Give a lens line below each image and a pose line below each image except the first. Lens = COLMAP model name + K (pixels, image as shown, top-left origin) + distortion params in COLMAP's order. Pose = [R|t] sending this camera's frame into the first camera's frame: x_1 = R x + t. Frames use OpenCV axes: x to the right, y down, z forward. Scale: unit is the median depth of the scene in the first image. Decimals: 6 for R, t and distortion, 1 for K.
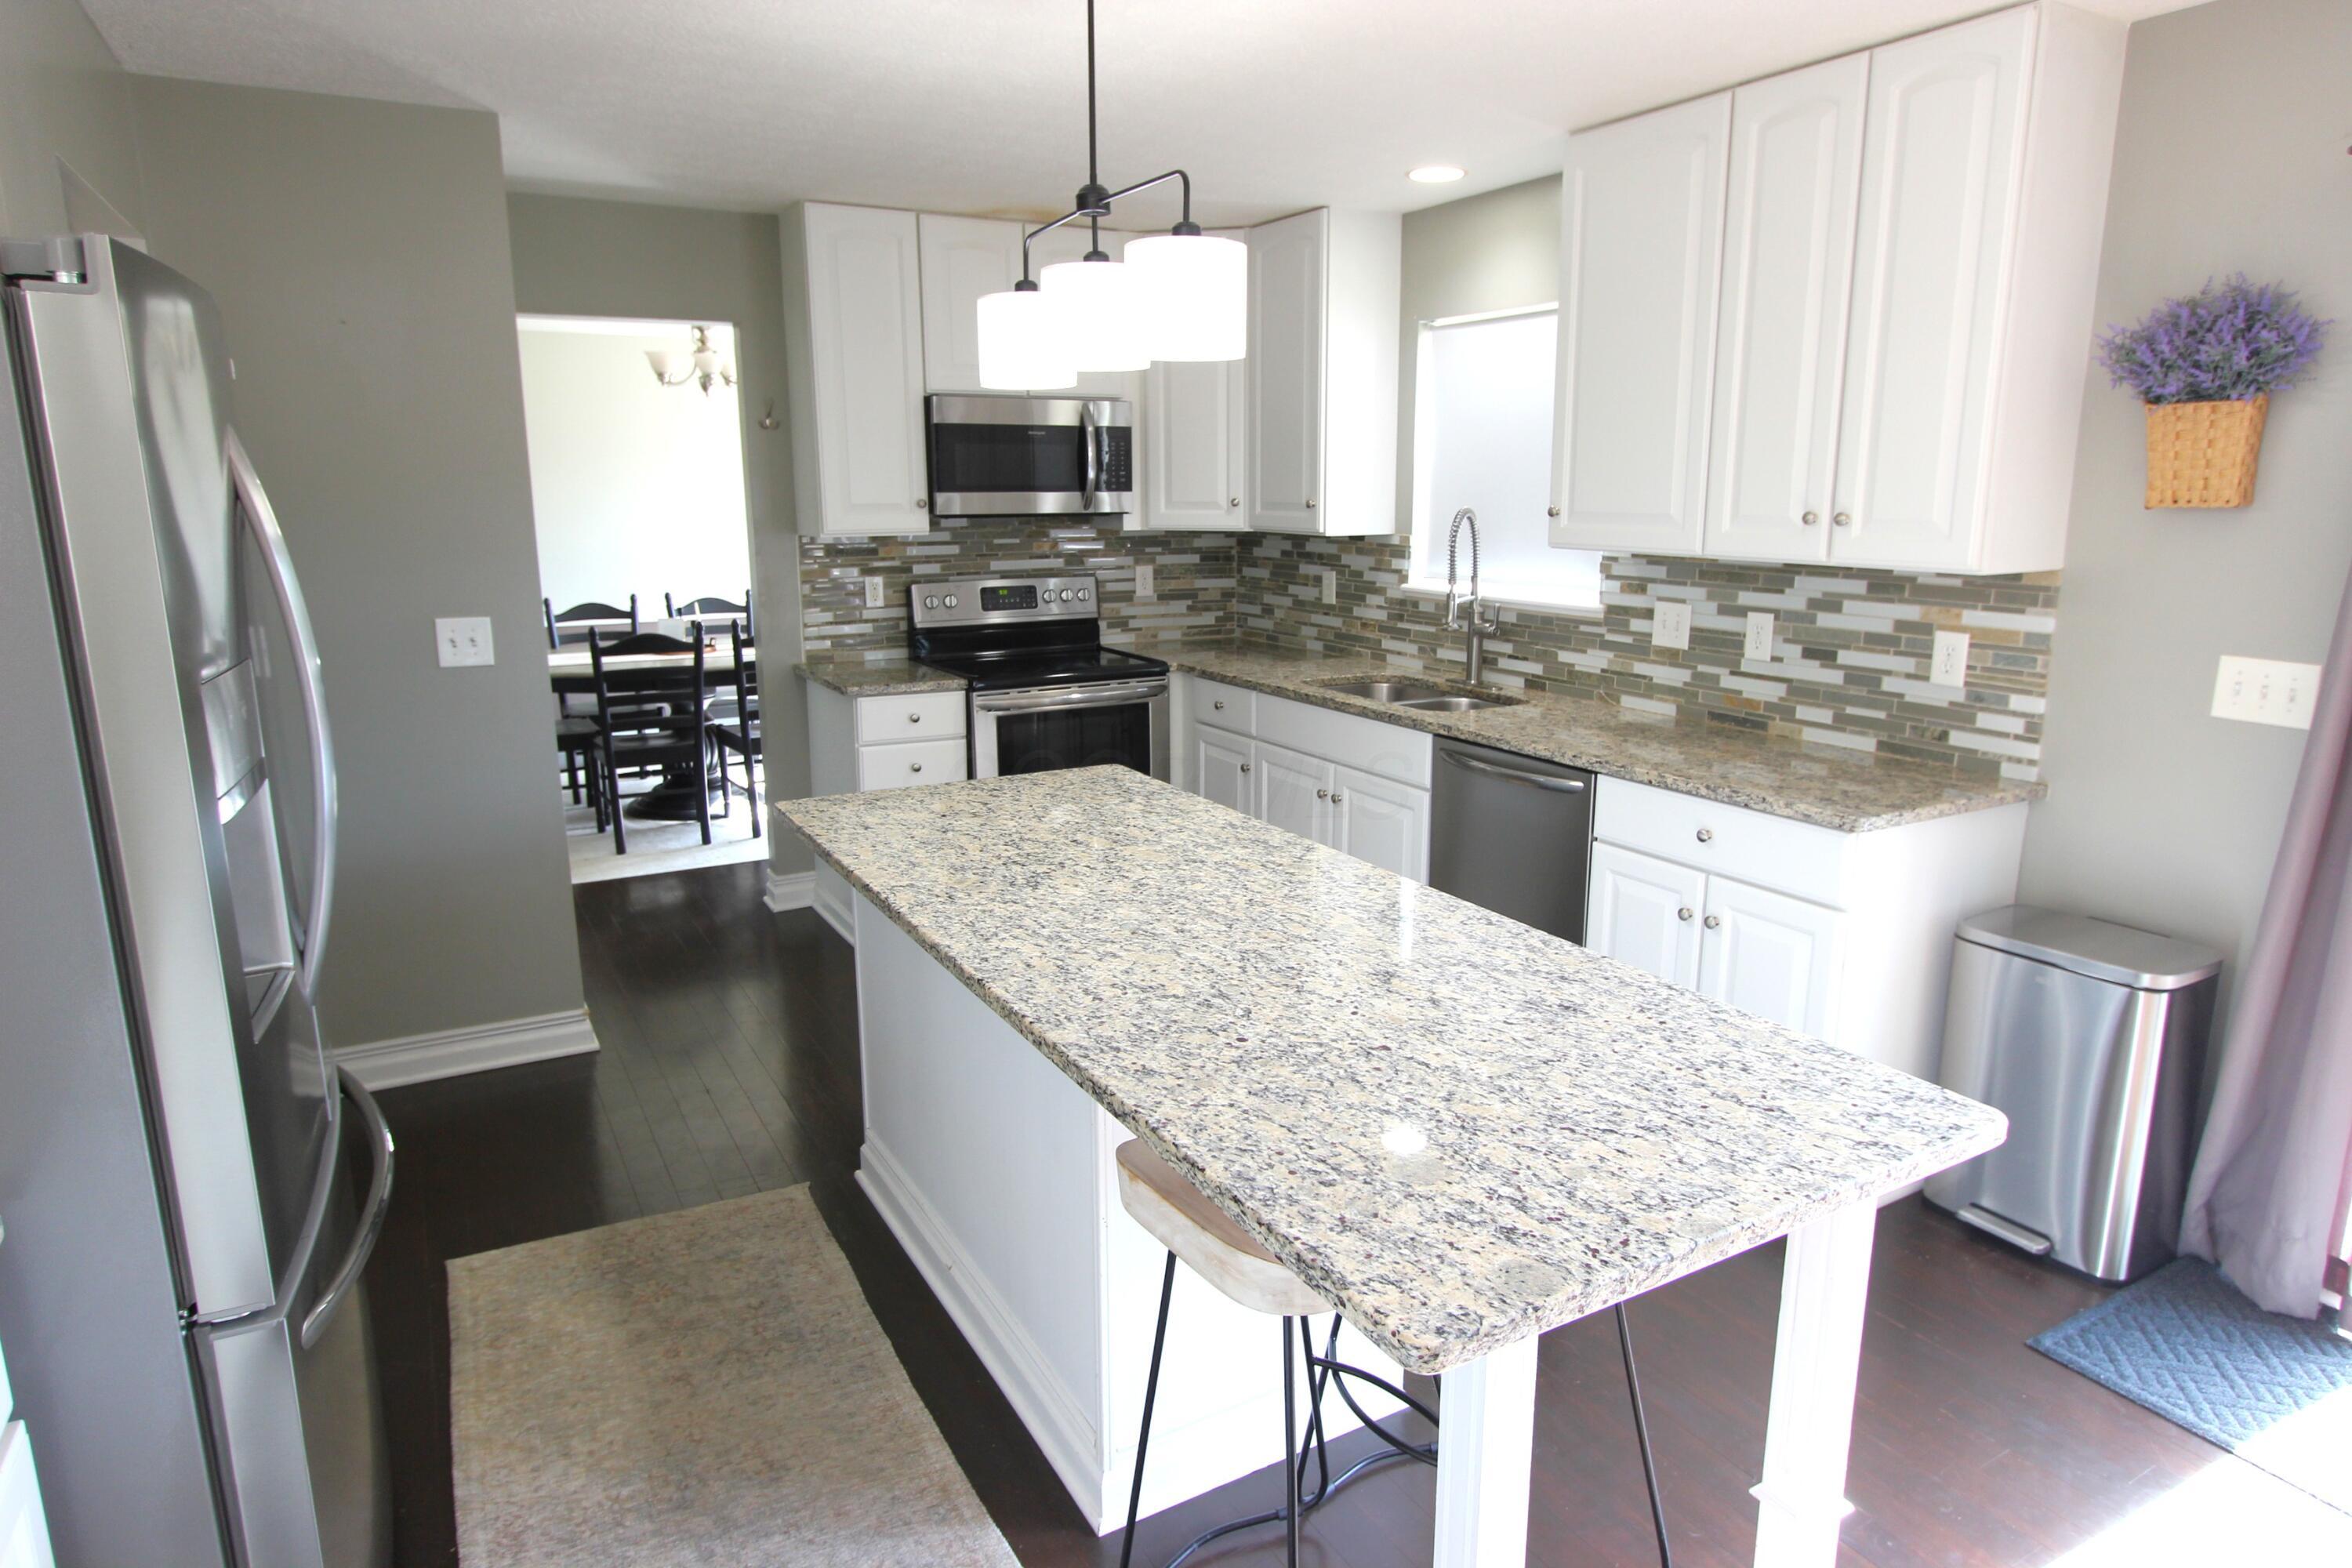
lens RADIAL K [[1384.5, 0, 1186.8], [0, 1384.5, 775.4], [0, 0, 1]] dist [-0.011341, 0.000144]
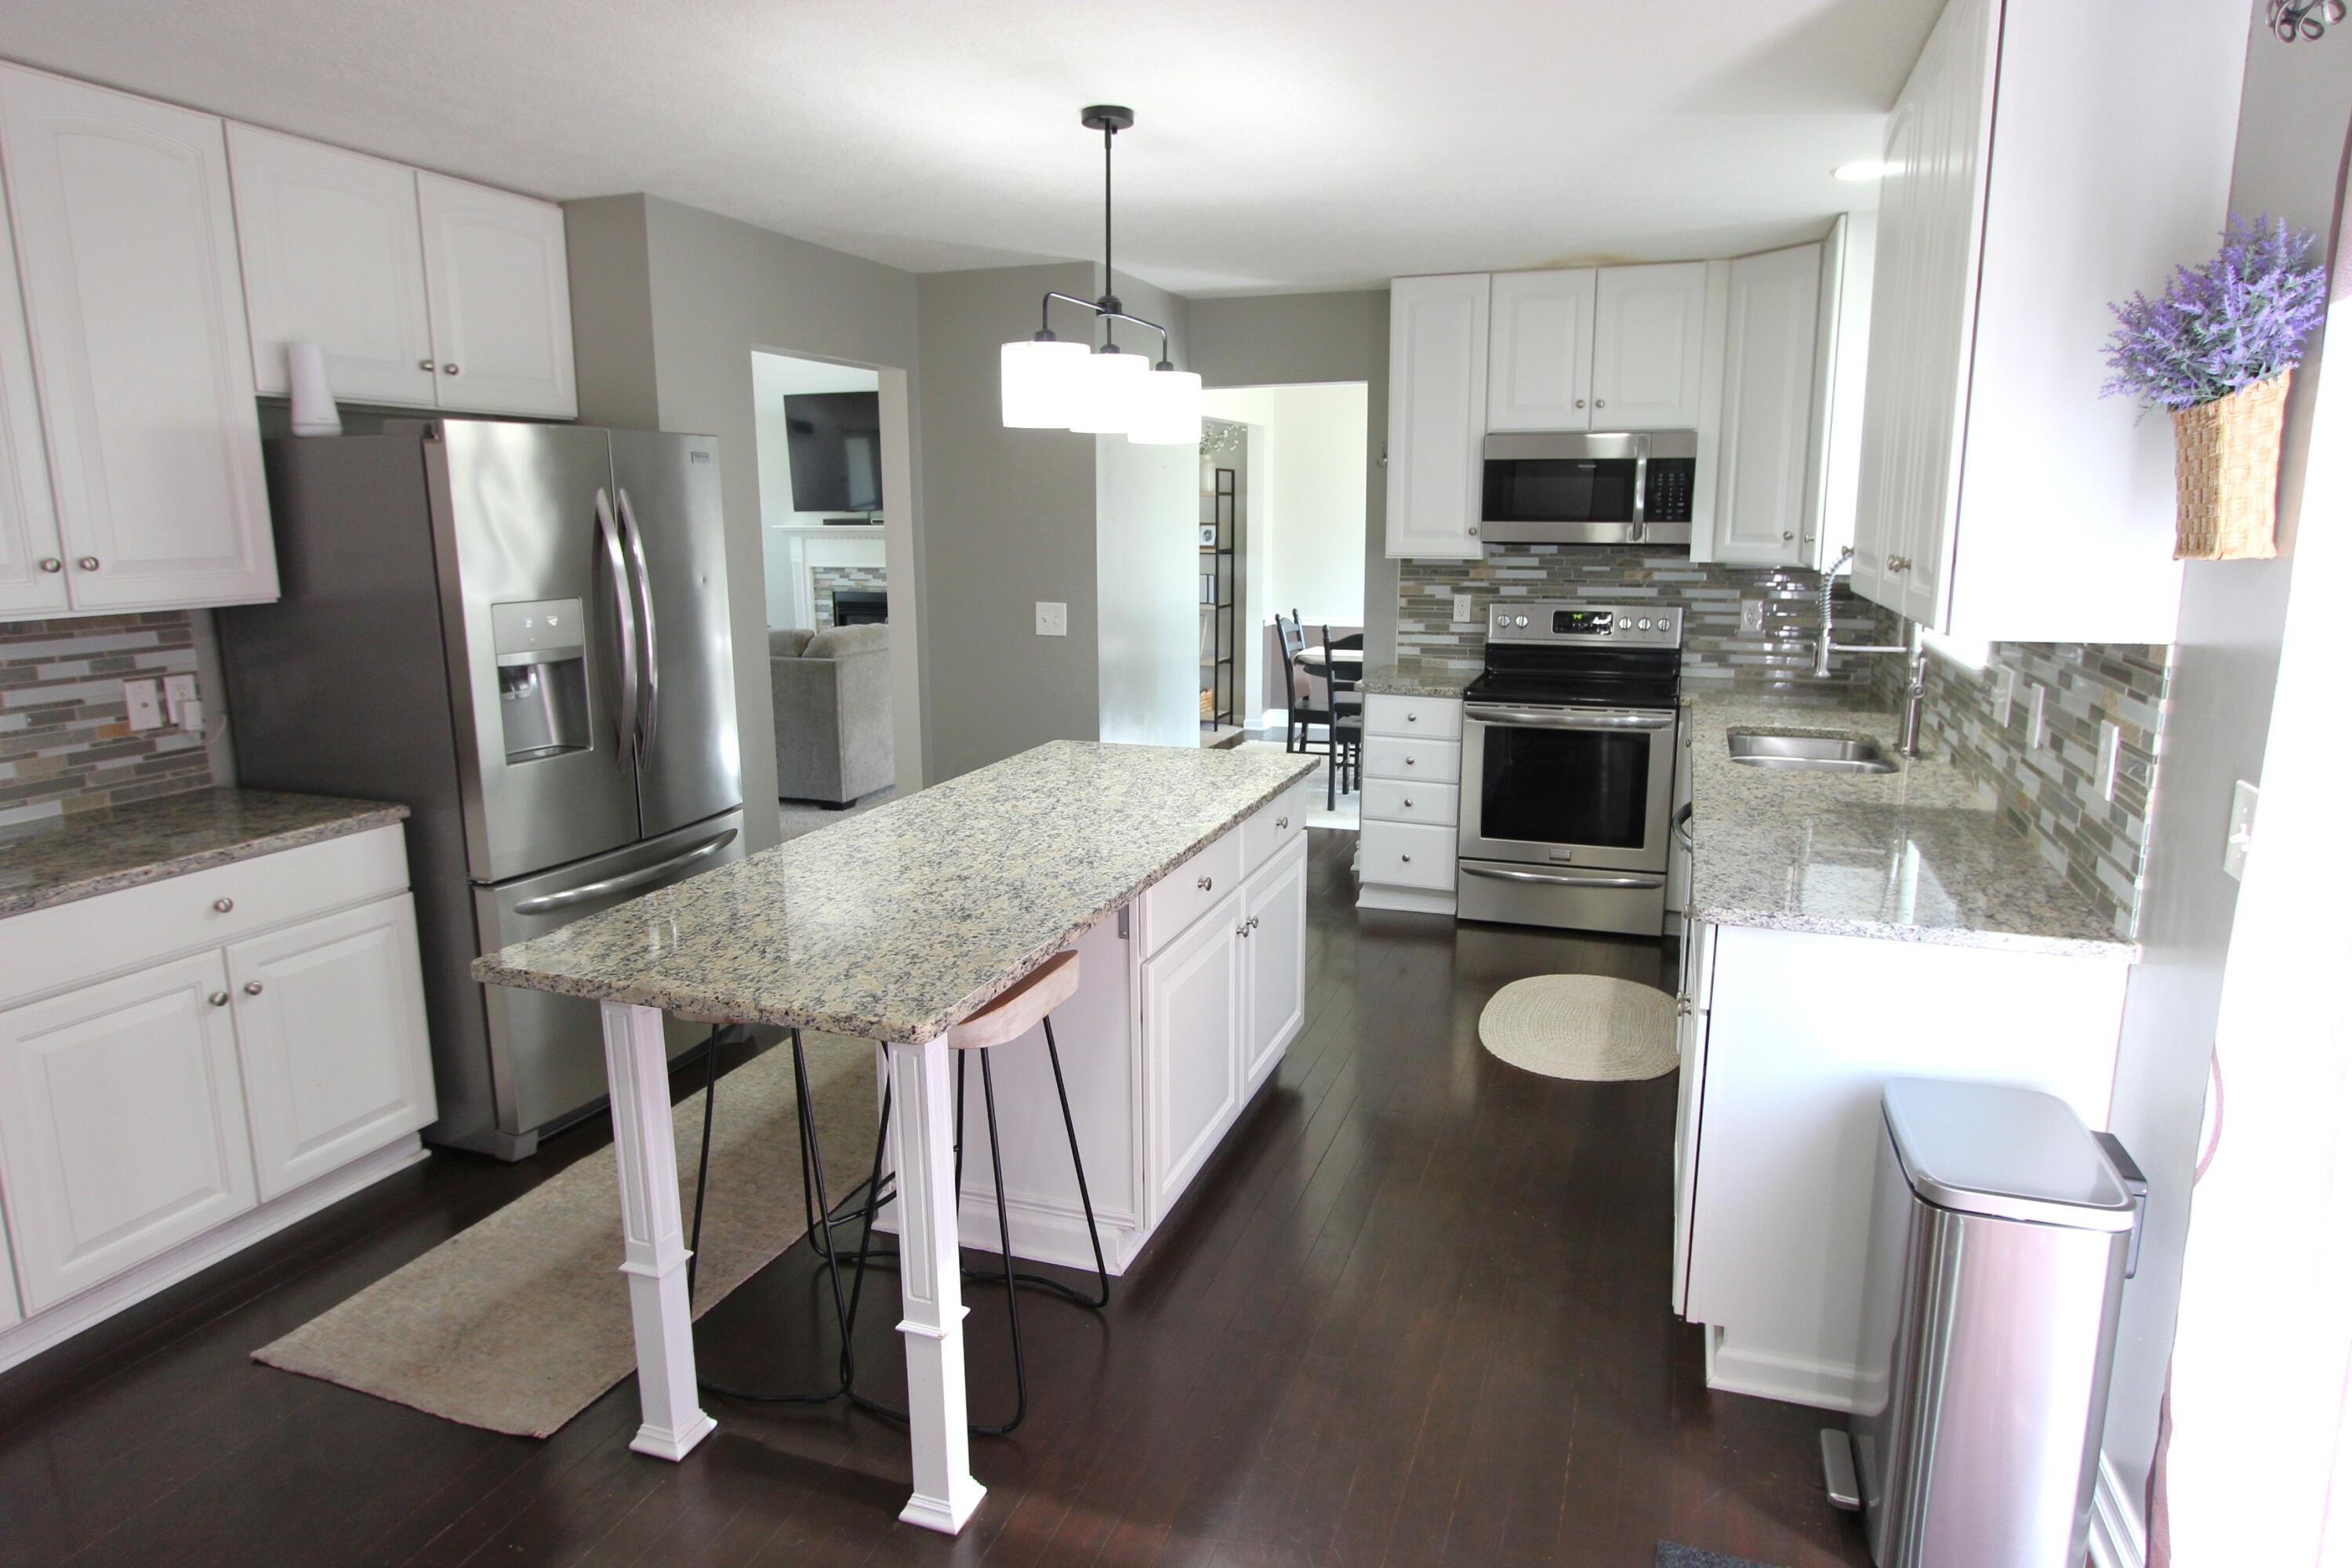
lens RADIAL K [[1384.5, 0, 1186.8], [0, 1384.5, 775.4], [0, 0, 1]] dist [-0.011341, 0.000144]
pose [[0.650843, 0.146493, -0.744945, 0.494932], [-0.158021, 0.985857, 0.055809, -0.026160], [0.742586, 0.081394, 0.664787, 0.094230]]
